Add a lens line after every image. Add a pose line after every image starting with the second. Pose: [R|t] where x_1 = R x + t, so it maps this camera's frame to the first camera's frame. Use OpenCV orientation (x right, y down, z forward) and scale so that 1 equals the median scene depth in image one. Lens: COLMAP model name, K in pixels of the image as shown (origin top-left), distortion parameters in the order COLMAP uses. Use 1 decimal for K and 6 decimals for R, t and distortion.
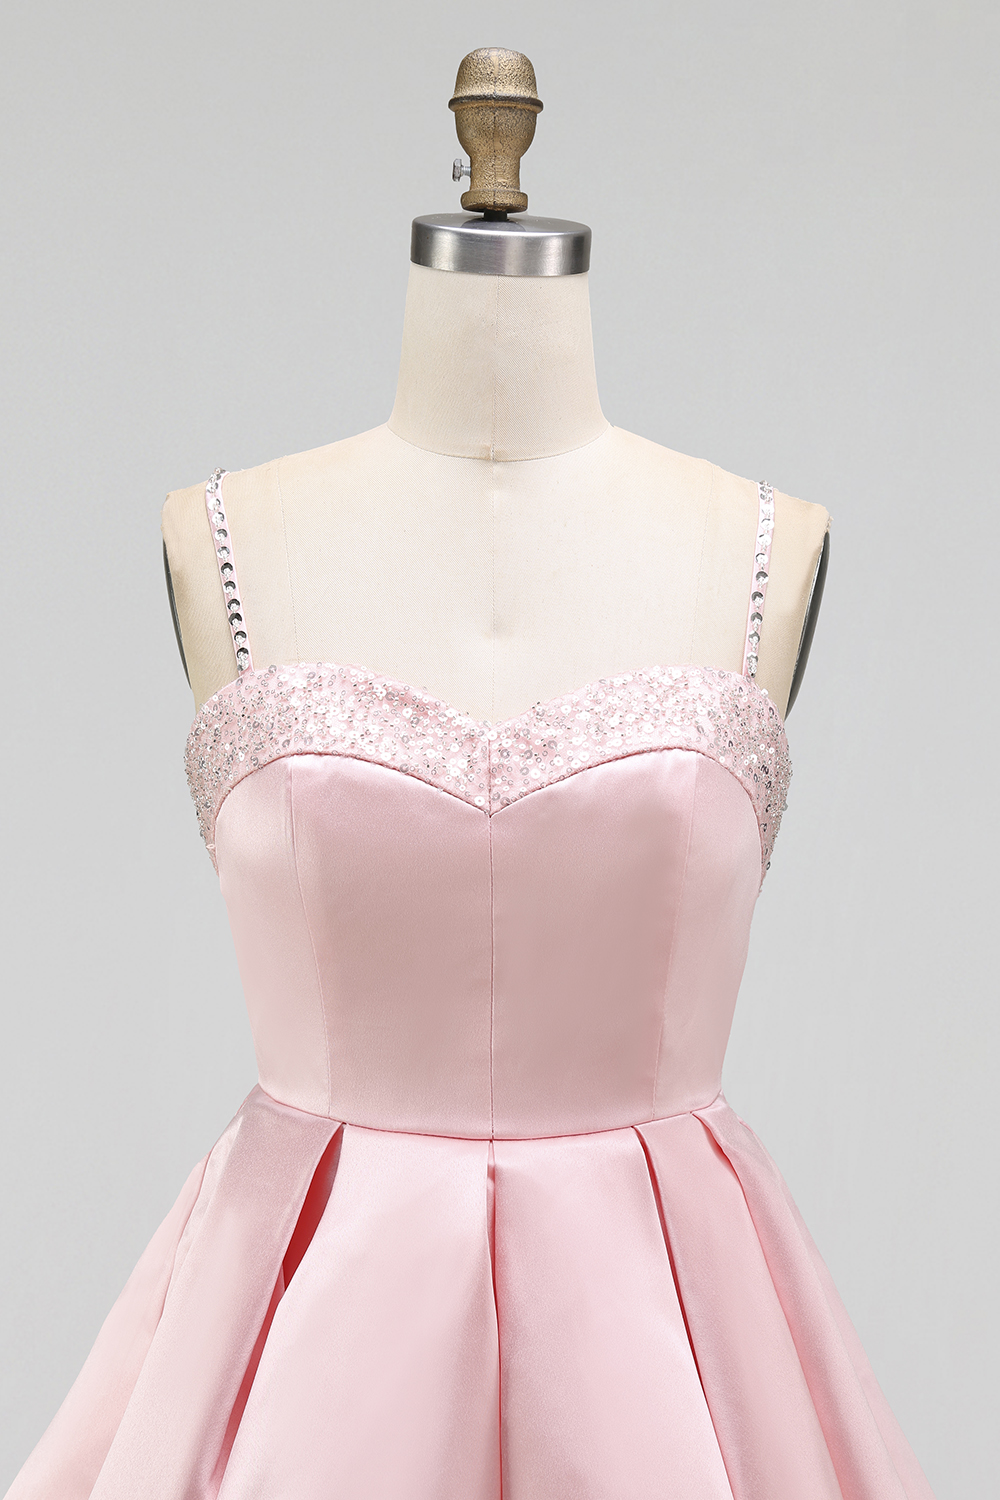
lens RADIAL K [[2300.6, 0, 500.0], [0, 2300.6, 750.0], [0, 0, 1]] dist [0.020329, 0.013189]
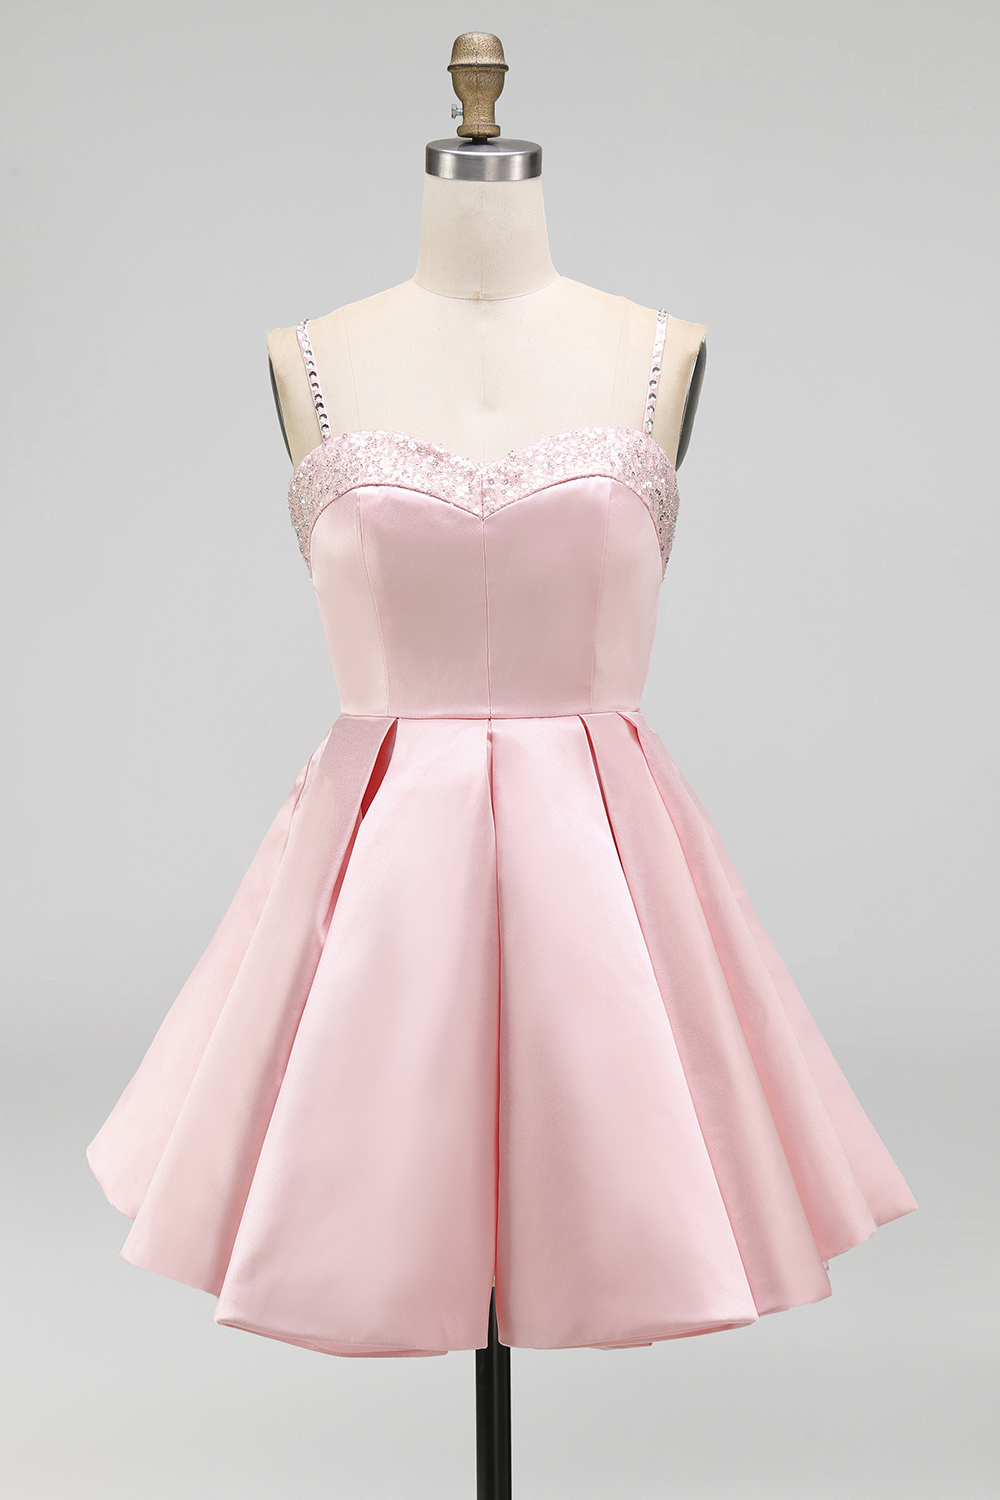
lens RADIAL K [[2844.5, 0, 500.0], [0, 2844.5, 750.0], [0, 0, 1]] dist [0.015318, 0.189279]
pose [[0.999438, -0.025736, -0.021455, 0.045160], [0.026224, 0.999396, 0.022785, 0.141162], [0.020856, -0.023335, 0.999510, -0.977296]]
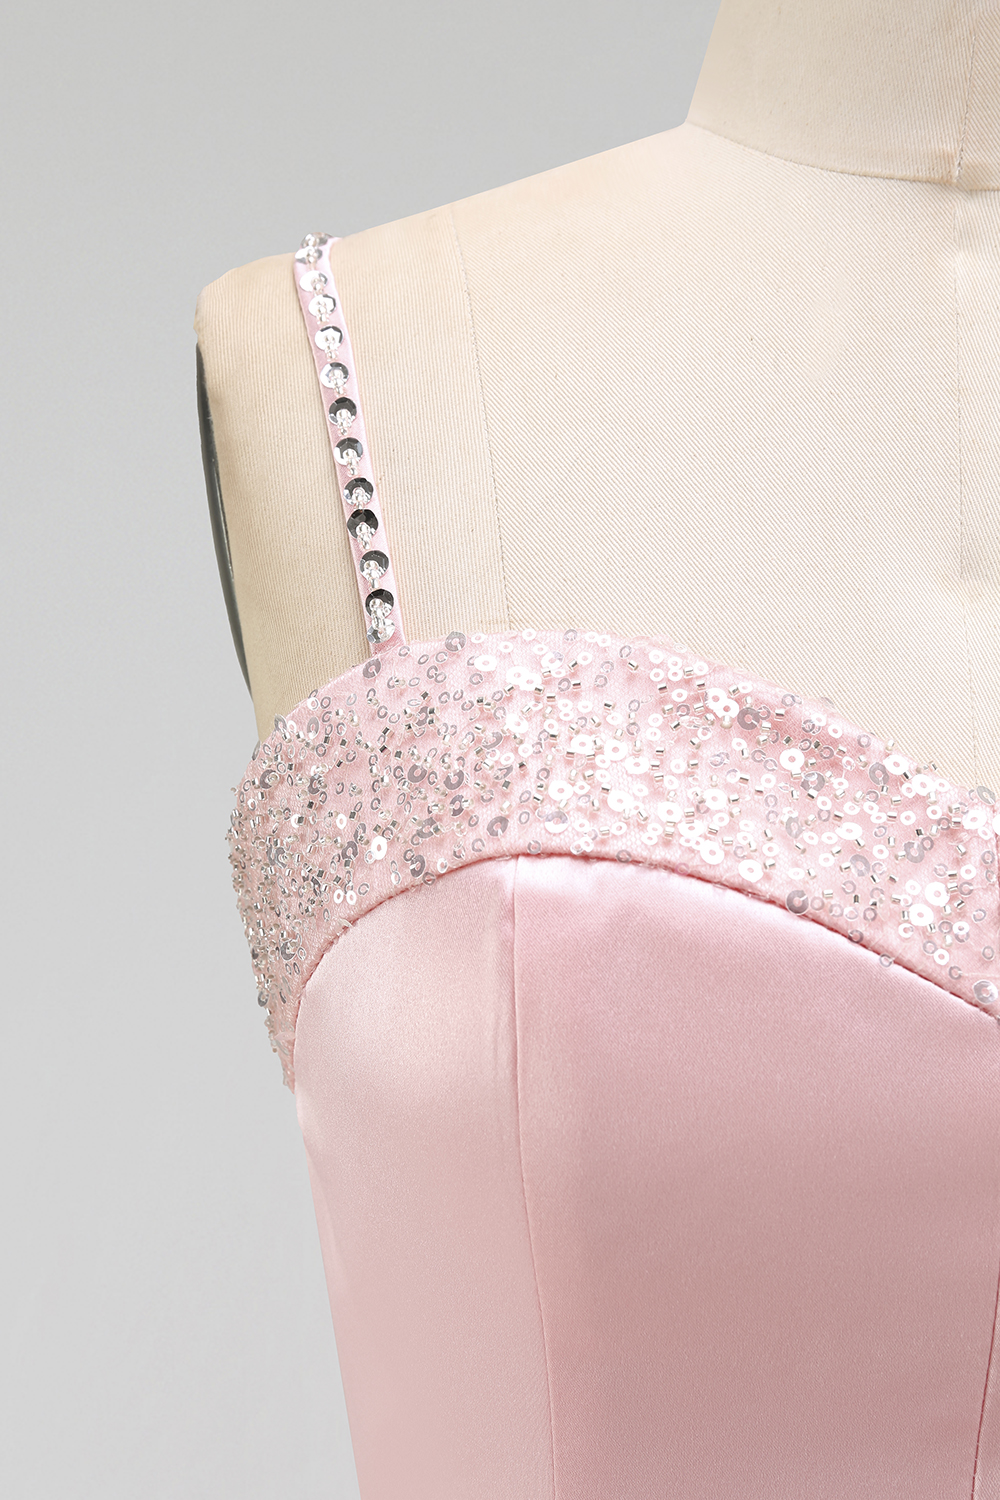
lens RADIAL K [[2300.6, 0, 500.0], [0, 2300.6, 750.0], [0, 0, 1]] dist [0.020329, 0.013189]
pose [[0.999127, 0.036667, 0.019996, -0.099810], [-0.036884, 0.999264, 0.010582, -0.020322], [-0.019593, -0.011310, 0.999744, 0.584806]]
